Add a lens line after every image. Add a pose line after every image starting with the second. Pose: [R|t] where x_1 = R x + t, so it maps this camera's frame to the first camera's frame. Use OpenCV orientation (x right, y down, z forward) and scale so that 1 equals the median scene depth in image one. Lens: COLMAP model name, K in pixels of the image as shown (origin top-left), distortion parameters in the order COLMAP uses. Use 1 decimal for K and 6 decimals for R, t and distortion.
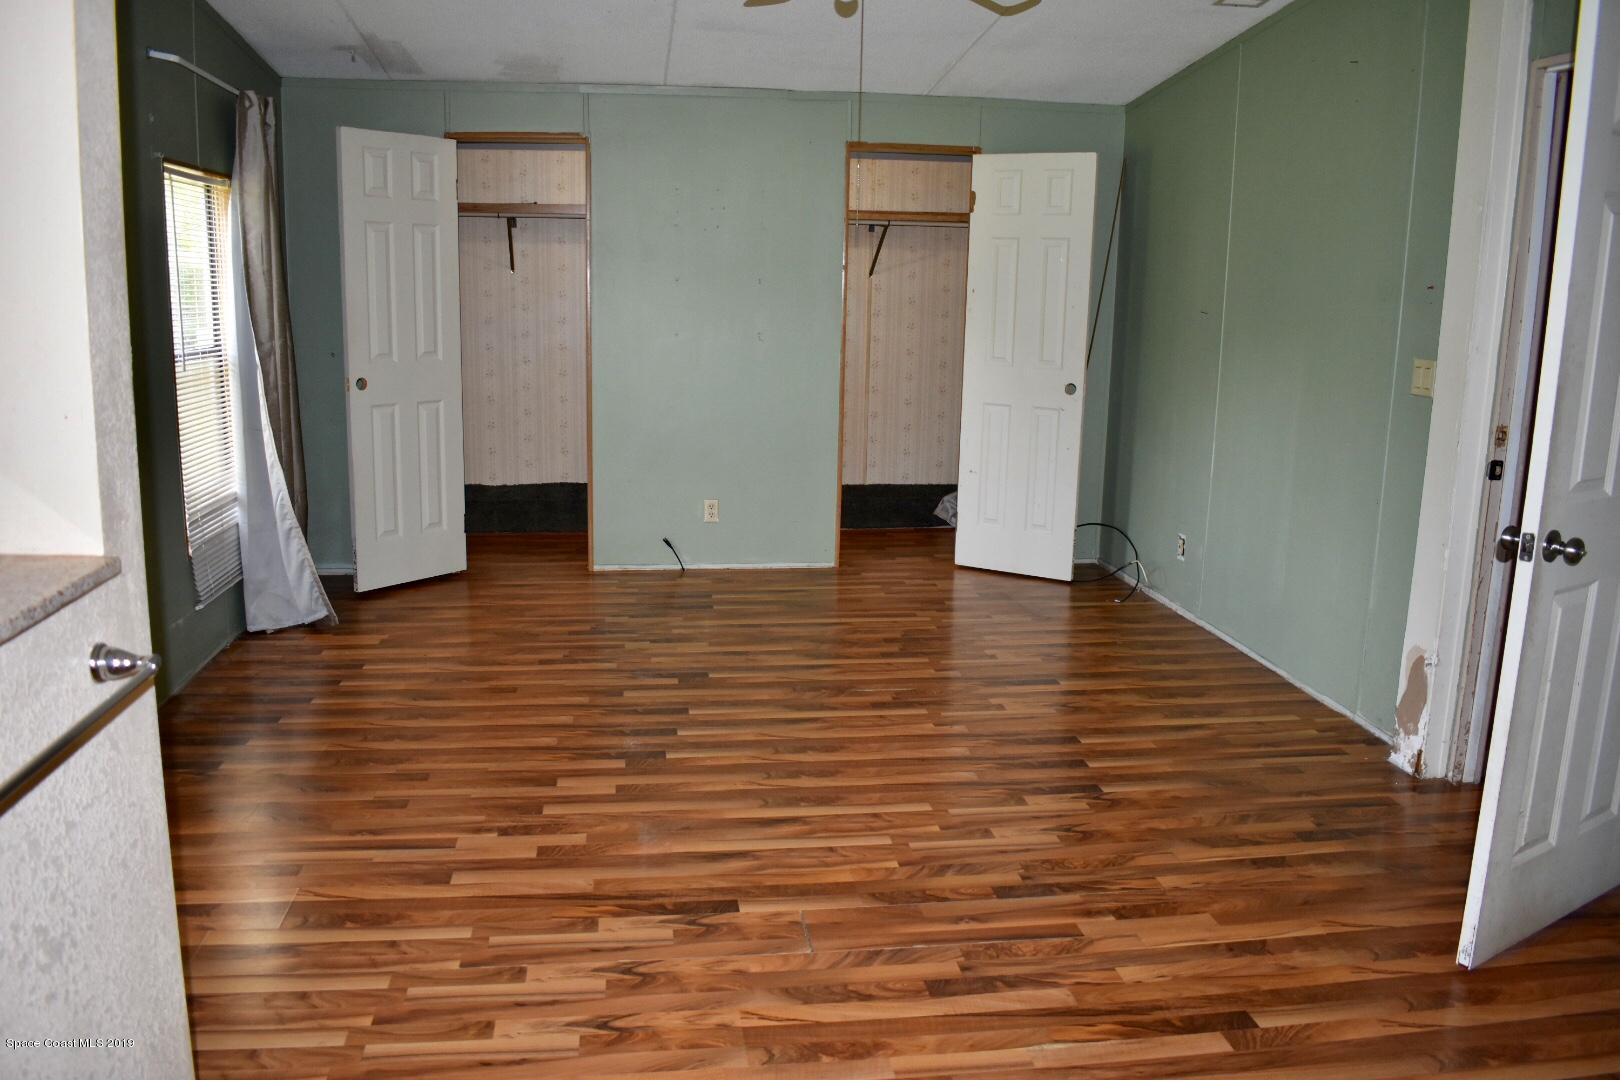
lens RADIAL K [[1270.8, 0, 810.0], [0, 1270.8, 540.0], [0, 0, 1]] dist [-0.099504, 0.028126]
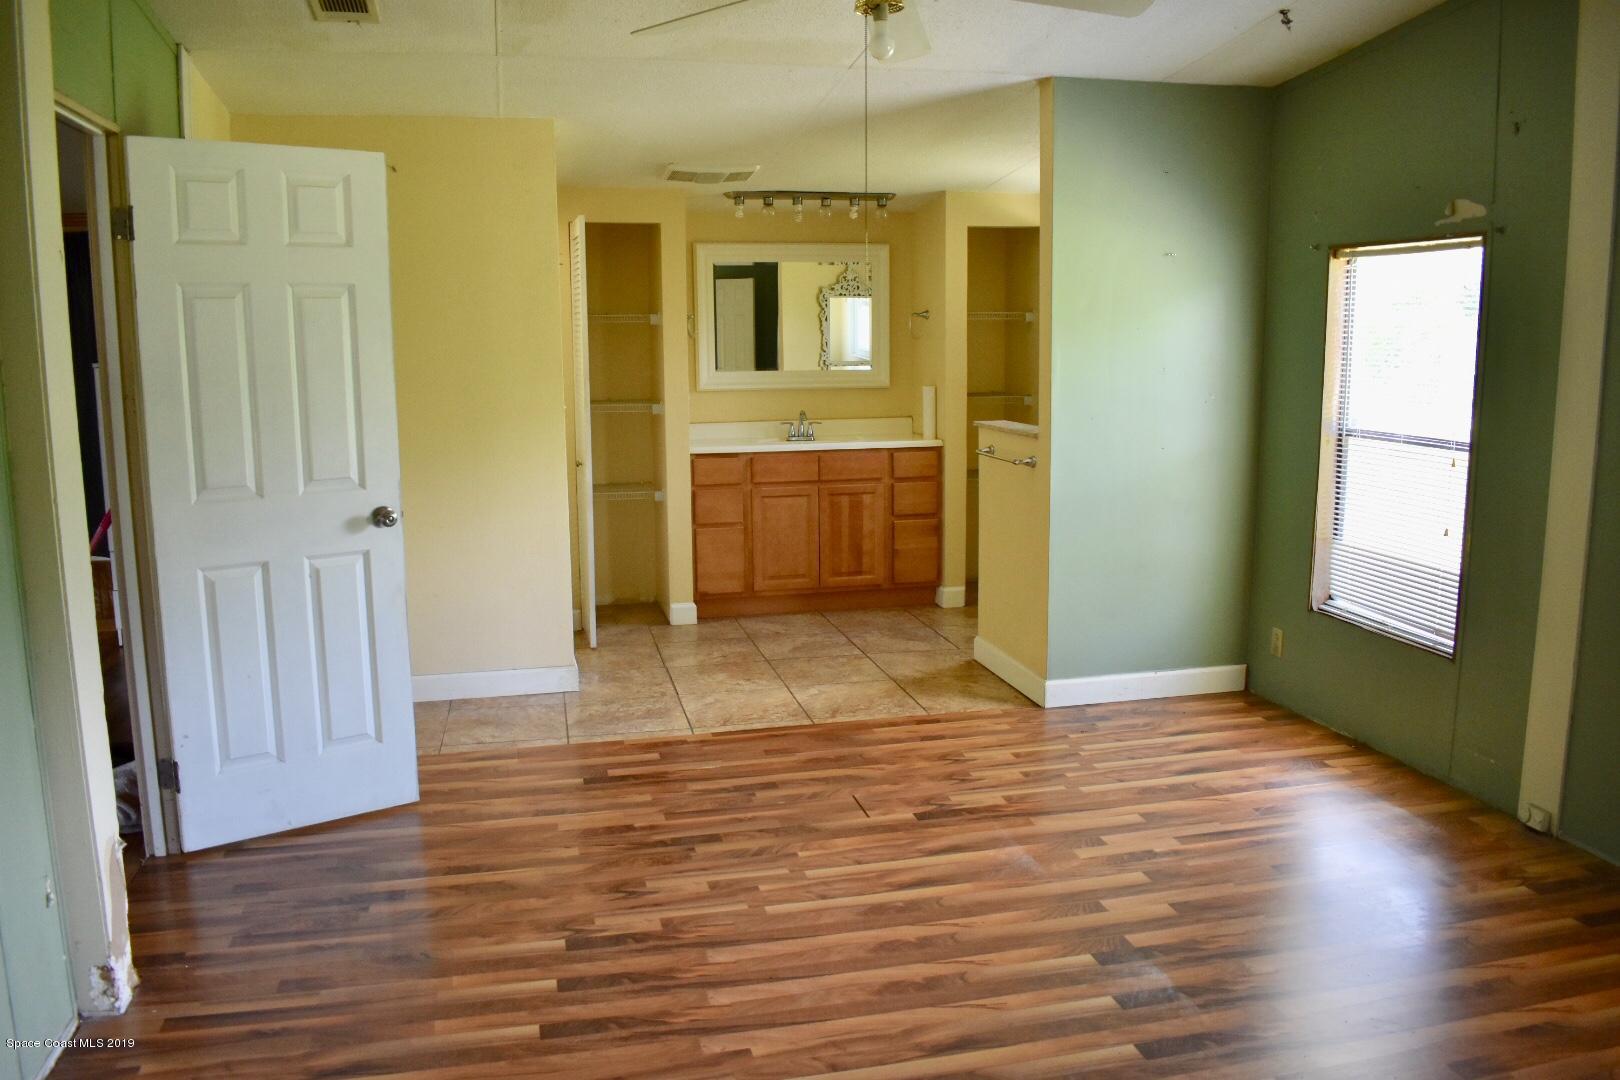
lens RADIAL K [[1270.8, 0, 810.0], [0, 1270.8, 540.0], [0, 0, 1]] dist [-0.099504, 0.028126]
pose [[-0.995464, 0.000838, -0.095139, 0.167654], [-0.033303, 0.933630, 0.356686, -0.423347], [0.089124, 0.358237, -0.929367, 1.960365]]
